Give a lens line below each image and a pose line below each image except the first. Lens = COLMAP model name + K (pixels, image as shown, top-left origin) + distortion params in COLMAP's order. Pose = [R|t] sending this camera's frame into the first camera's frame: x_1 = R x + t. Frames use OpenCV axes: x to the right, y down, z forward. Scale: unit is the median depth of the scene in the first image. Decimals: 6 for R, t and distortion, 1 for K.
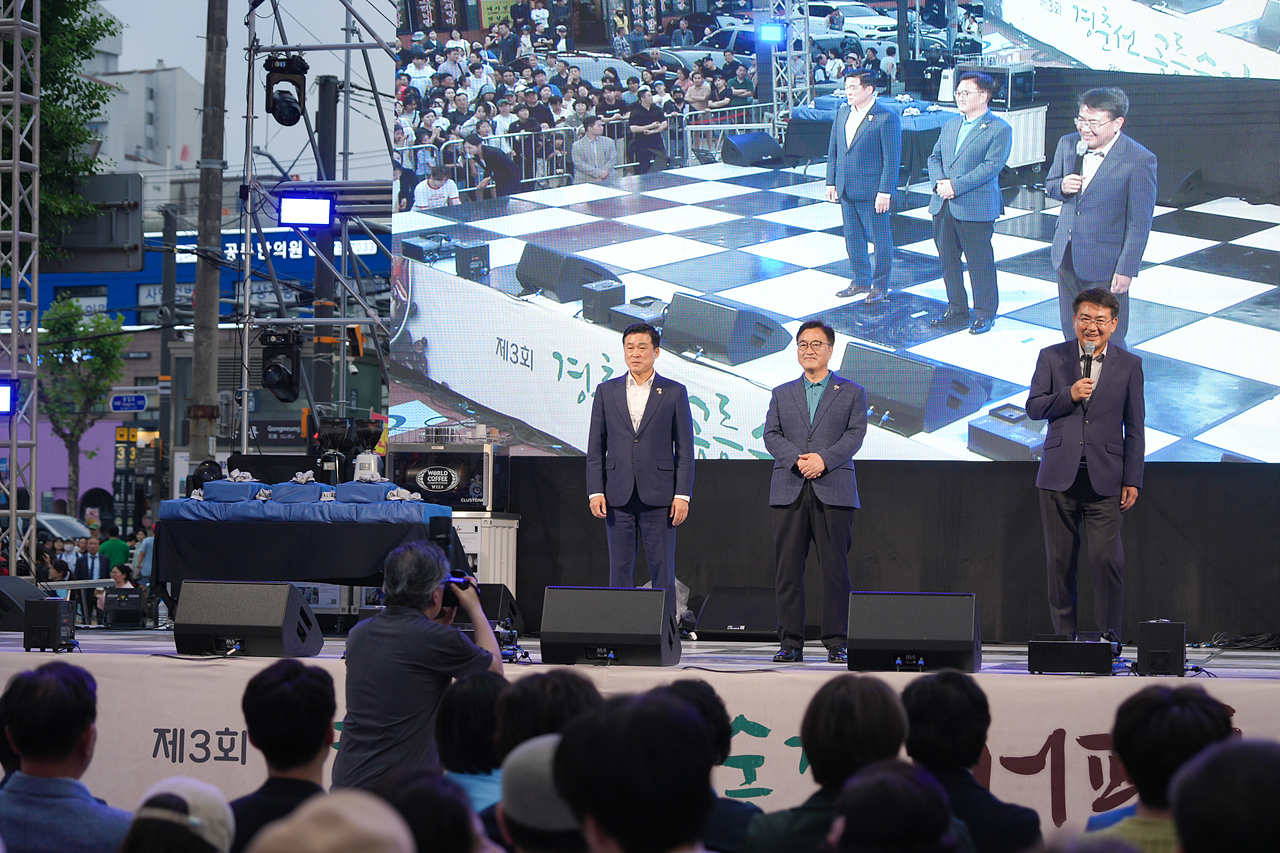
lens RADIAL K [[2910.1, 0, 640.0], [0, 2910.1, 426.5], [0, 0, 1]] dist [0.027841, -0.603815]
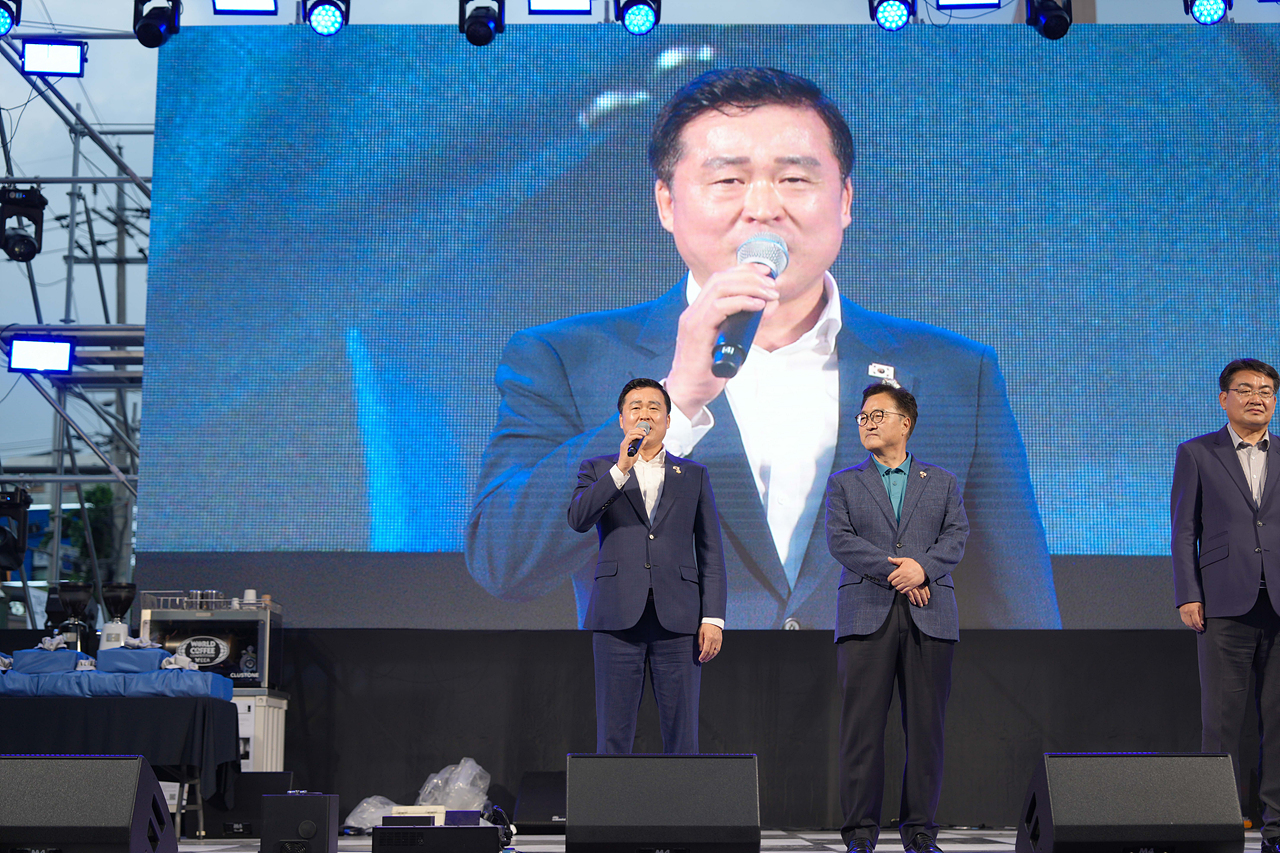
lens RADIAL K [[1981.4, 0, 640.0], [0, 1981.4, 426.5], [0, 0, 1]] dist [-0.015044, -0.002765]
pose [[0.970812, 0.025885, 0.238440, -0.073623], [0.004641, 0.991945, -0.126581, 0.023248], [-0.239796, 0.123993, 0.962872, 0.341190]]
